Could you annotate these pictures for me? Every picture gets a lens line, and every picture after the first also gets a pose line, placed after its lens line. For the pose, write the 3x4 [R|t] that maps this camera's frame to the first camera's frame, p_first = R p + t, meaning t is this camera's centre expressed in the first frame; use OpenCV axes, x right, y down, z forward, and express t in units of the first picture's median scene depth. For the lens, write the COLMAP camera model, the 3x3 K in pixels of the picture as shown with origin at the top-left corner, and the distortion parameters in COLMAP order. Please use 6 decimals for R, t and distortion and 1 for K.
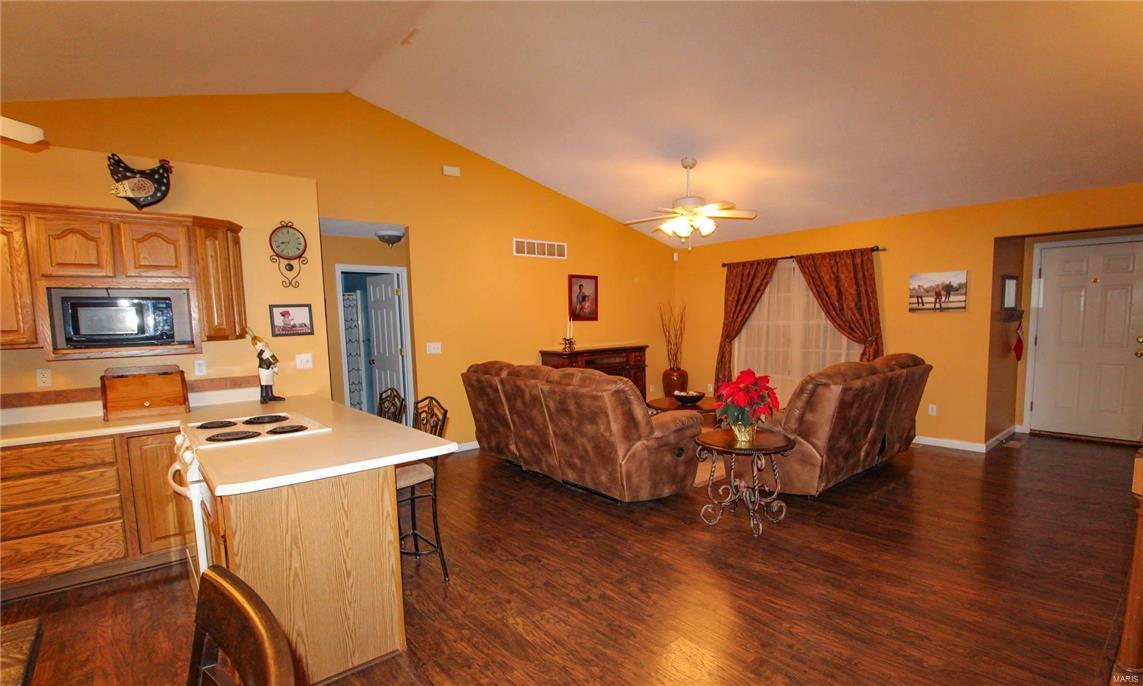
lens RADIAL K [[535.8, 0, 576.5], [0, 535.8, 376.3], [0, 0, 1]] dist [-0.014774, -0.005037]
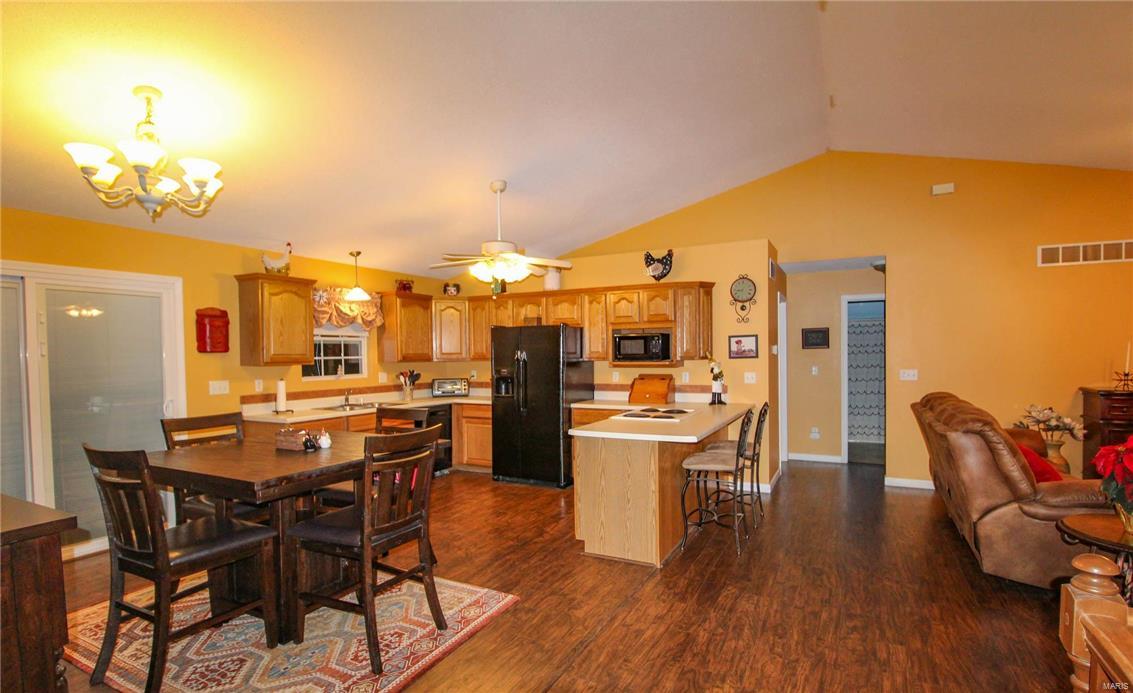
lens RADIAL K [[542.2, 0, 569.1], [0, 542.2, 370.8], [0, 0, 1]] dist [-0.011861, -0.006027]
pose [[0.384997, 0.046516, -0.921745, 0.415776], [-0.092818, 0.995617, 0.011475, -0.014714], [0.918238, 0.081136, 0.387628, 0.055234]]
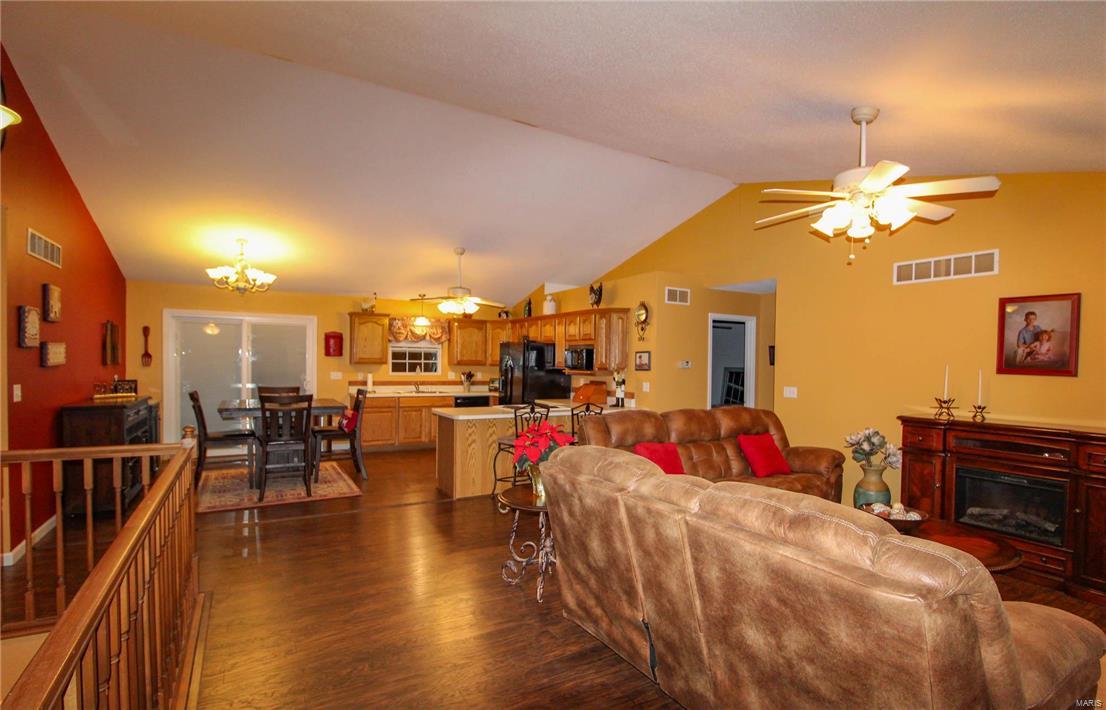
lens RADIAL K [[526.2, 0, 575.0], [0, 526.2, 376.3], [0, 0, 1]] dist [-0.017675, -0.000864]
pose [[-0.147841, 0.047852, -0.987853, 0.803580], [-0.117104, 0.990956, 0.065528, -0.104325], [0.982054, 0.125369, -0.140901, 0.768019]]
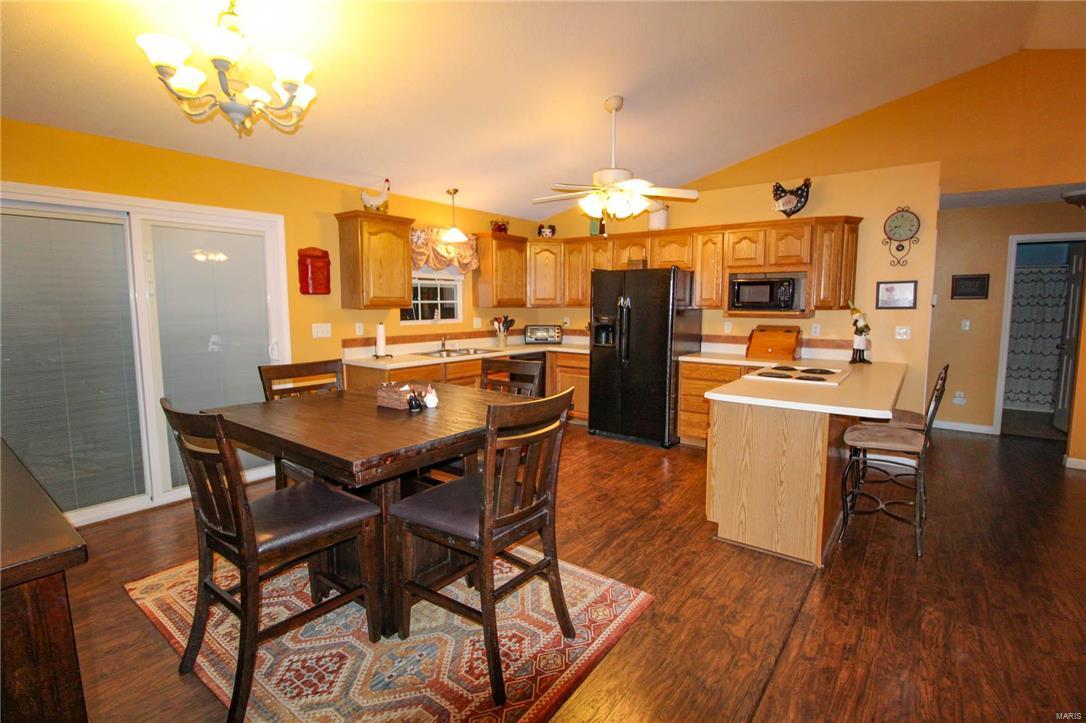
lens RADIAL K [[502.9, 0, 542.8], [0, 502.9, 358.3], [0, 0, 1]] dist [-0.011159, -0.007842]
pose [[0.217433, 0.130894, -0.967259, 0.250889], [-0.107698, 0.988134, 0.109509, -0.006548], [0.970115, 0.080361, 0.228950, 0.037465]]
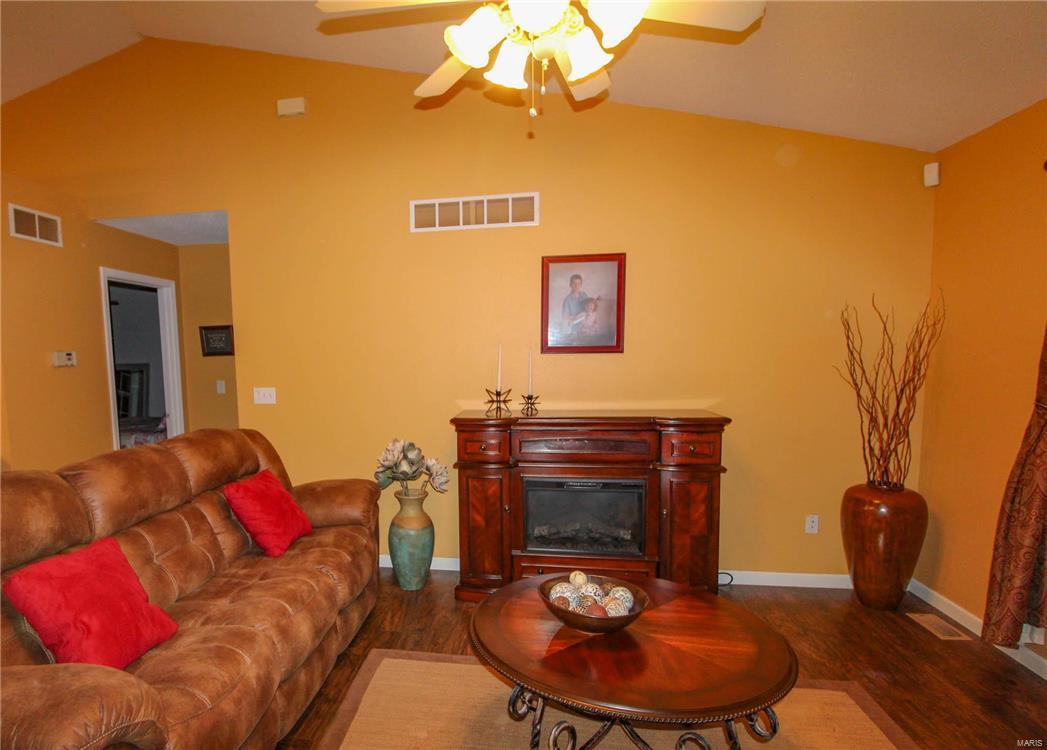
lens RADIAL K [[584.2, 0, 420.9], [0, 584.2, 414.6], [0, 0, 1]] dist [-0.010759, -0.003336]
pose [[0.627286, 0.087837, -0.773820, 0.415067], [-0.077635, 0.995723, 0.050091, -0.083246], [0.774910, 0.028654, 0.631422, 0.732620]]
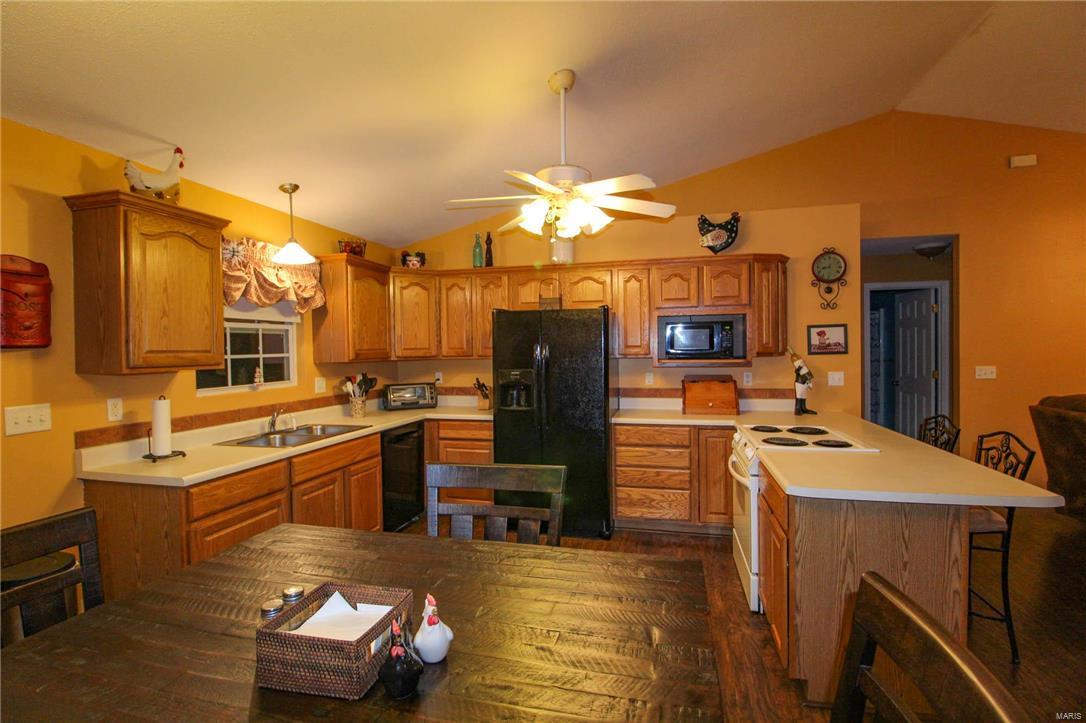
lens RADIAL K [[502.9, 0, 545.7], [0, 502.9, 358.4], [0, 0, 1]] dist [-0.011159, -0.007842]
pose [[0.584067, 0.031564, -0.811092, -0.039051], [-0.083695, 0.996260, -0.021499, 0.000589], [0.807379, 0.080441, 0.584524, -0.022514]]
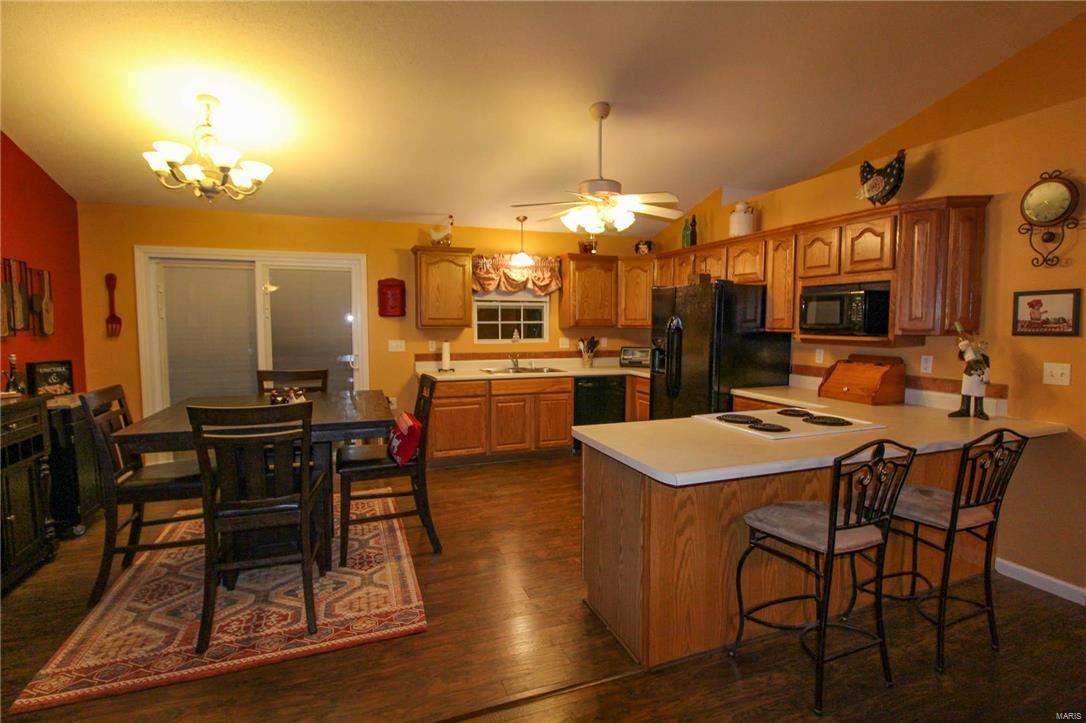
lens RADIAL K [[502.9, 0, 546.7], [0, 502.9, 362.9], [0, 0, 1]] dist [-0.011159, -0.007842]
pose [[-0.329655, 0.100376, -0.938750, 0.215214], [-0.092067, 0.986175, 0.137778, -0.052193], [0.939602, 0.131847, -0.315856, 0.449024]]
